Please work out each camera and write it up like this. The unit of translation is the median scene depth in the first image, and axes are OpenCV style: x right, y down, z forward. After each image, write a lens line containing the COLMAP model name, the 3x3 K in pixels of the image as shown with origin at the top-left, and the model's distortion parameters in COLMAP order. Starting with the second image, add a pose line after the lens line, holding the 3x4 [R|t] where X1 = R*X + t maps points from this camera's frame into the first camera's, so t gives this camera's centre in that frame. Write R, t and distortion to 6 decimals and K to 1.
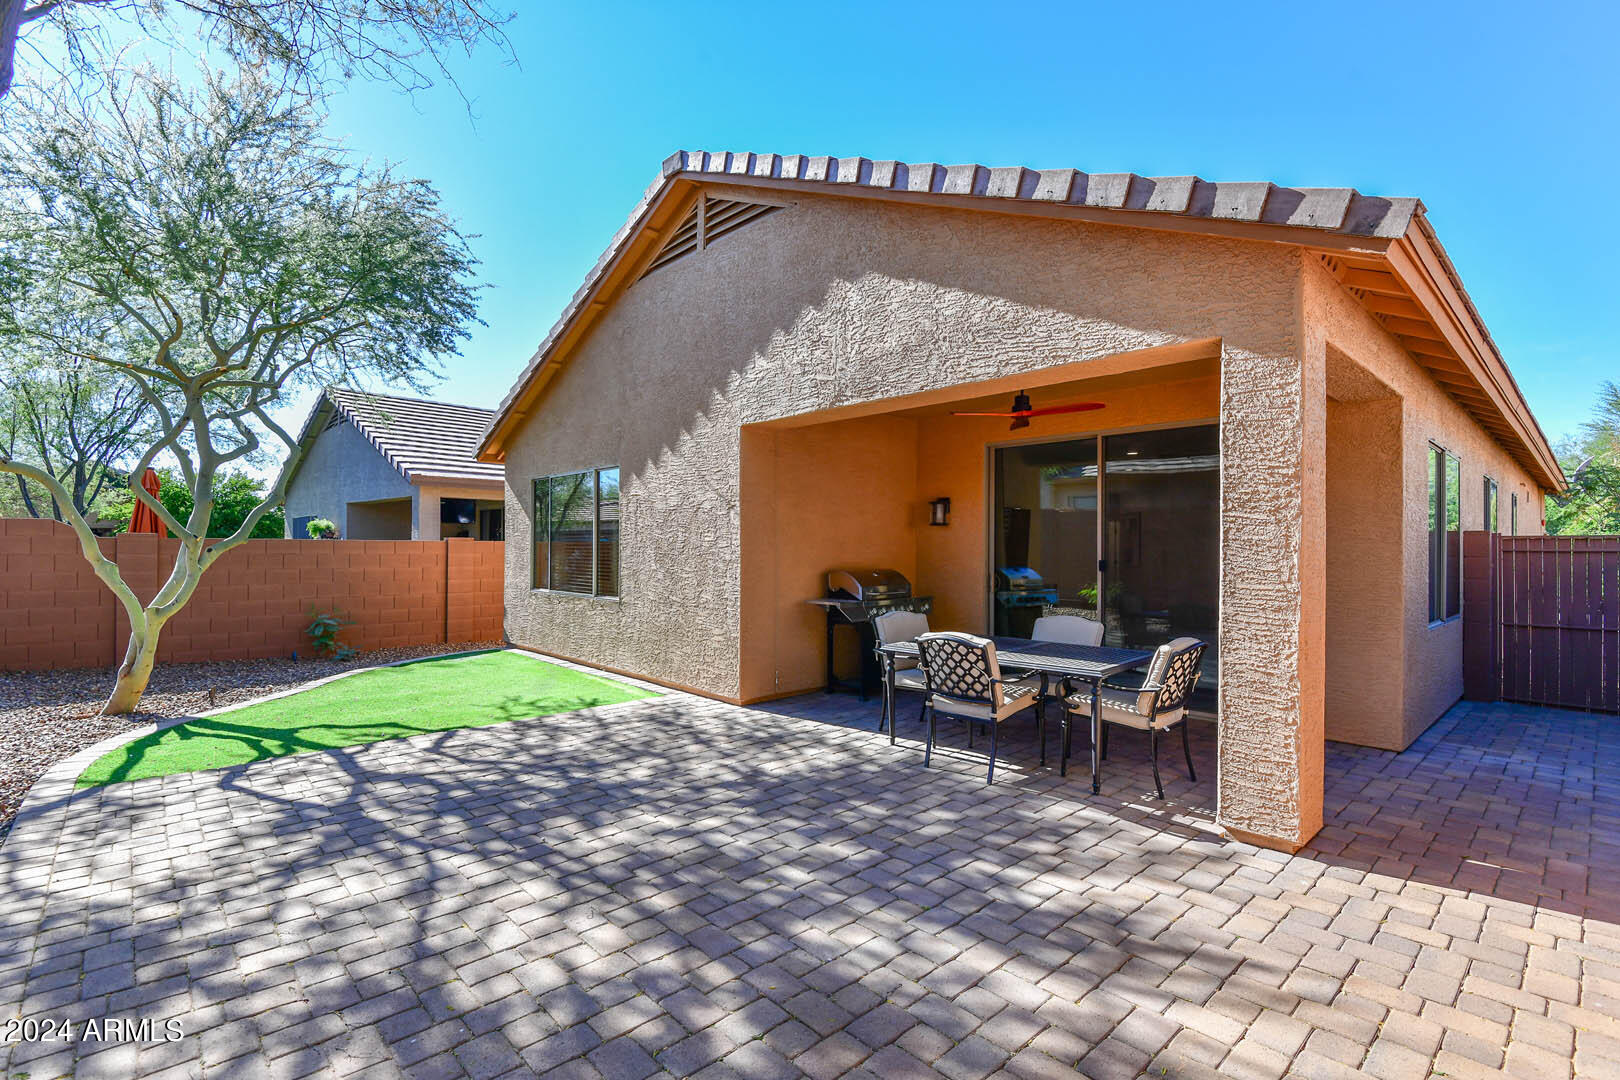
lens RADIAL K [[748.1, 0, 801.7], [0, 748.1, 546.6], [0, 0, 1]] dist [-0.002875, -0.012335]
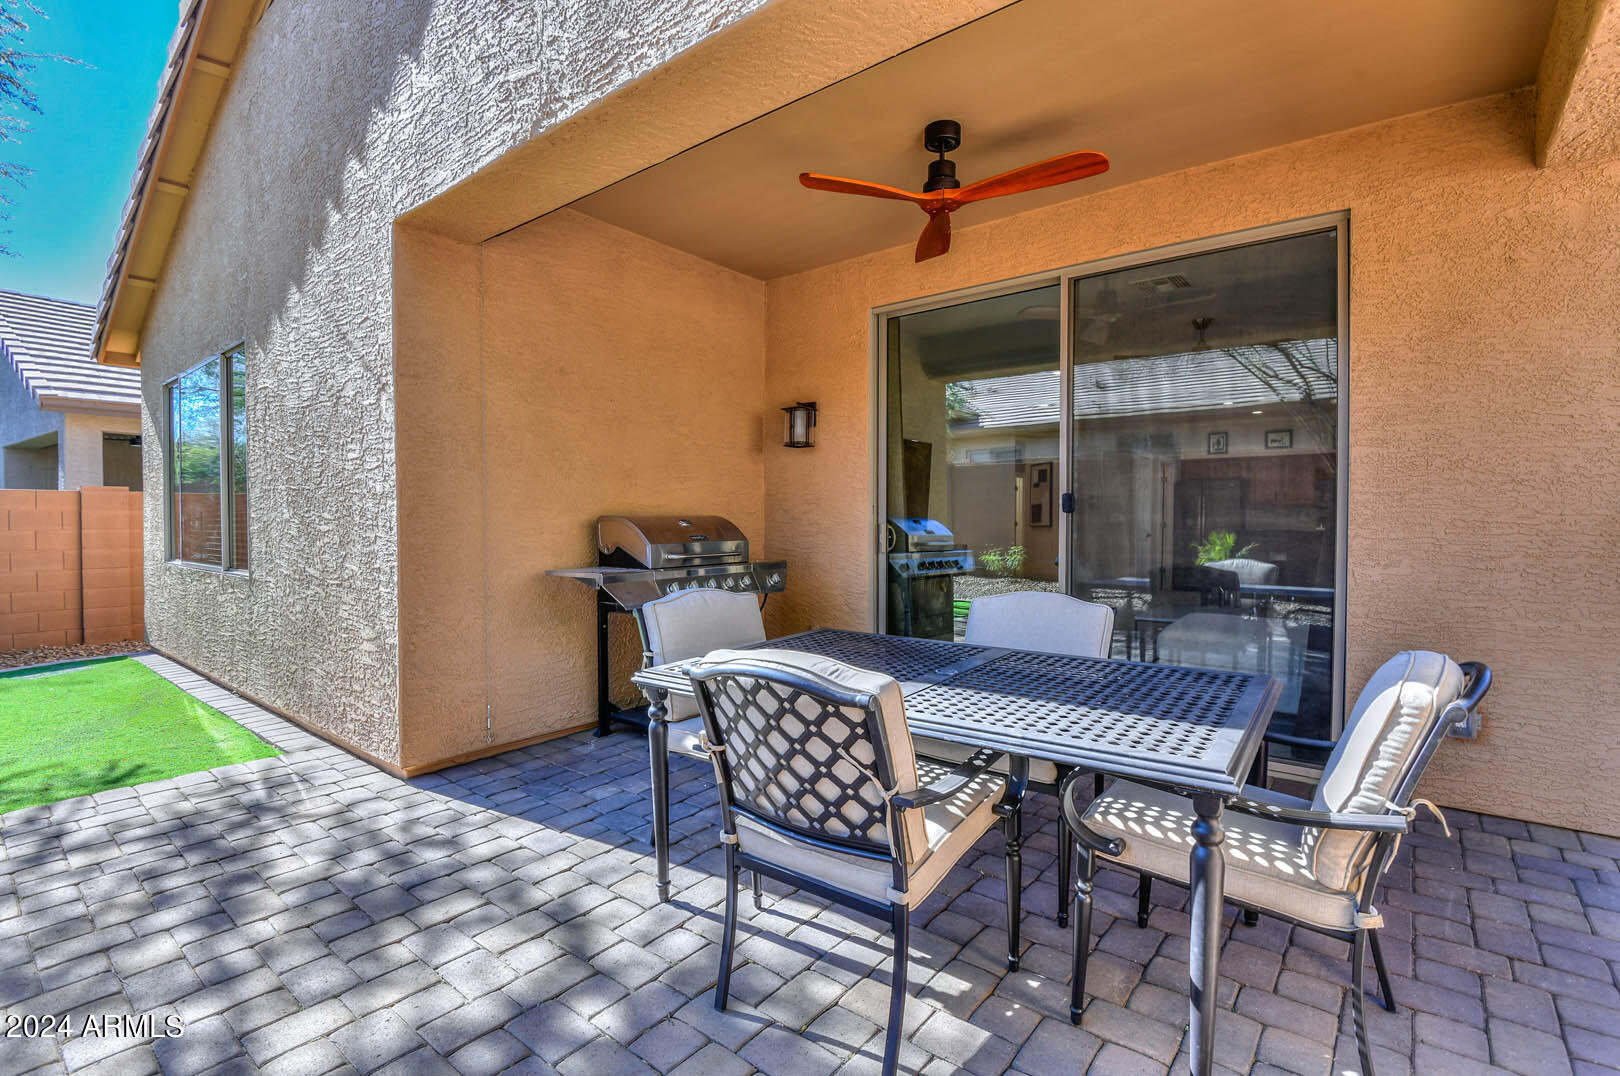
lens RADIAL K [[748.1, 0, 802.5], [0, 748.1, 538.1], [0, 0, 1]] dist [-0.002875, -0.012335]
pose [[0.988978, -0.009858, 0.147731, 0.120474], [0.005957, 0.999622, 0.026822, 0.039510], [-0.147940, -0.025646, 0.988664, 0.494135]]
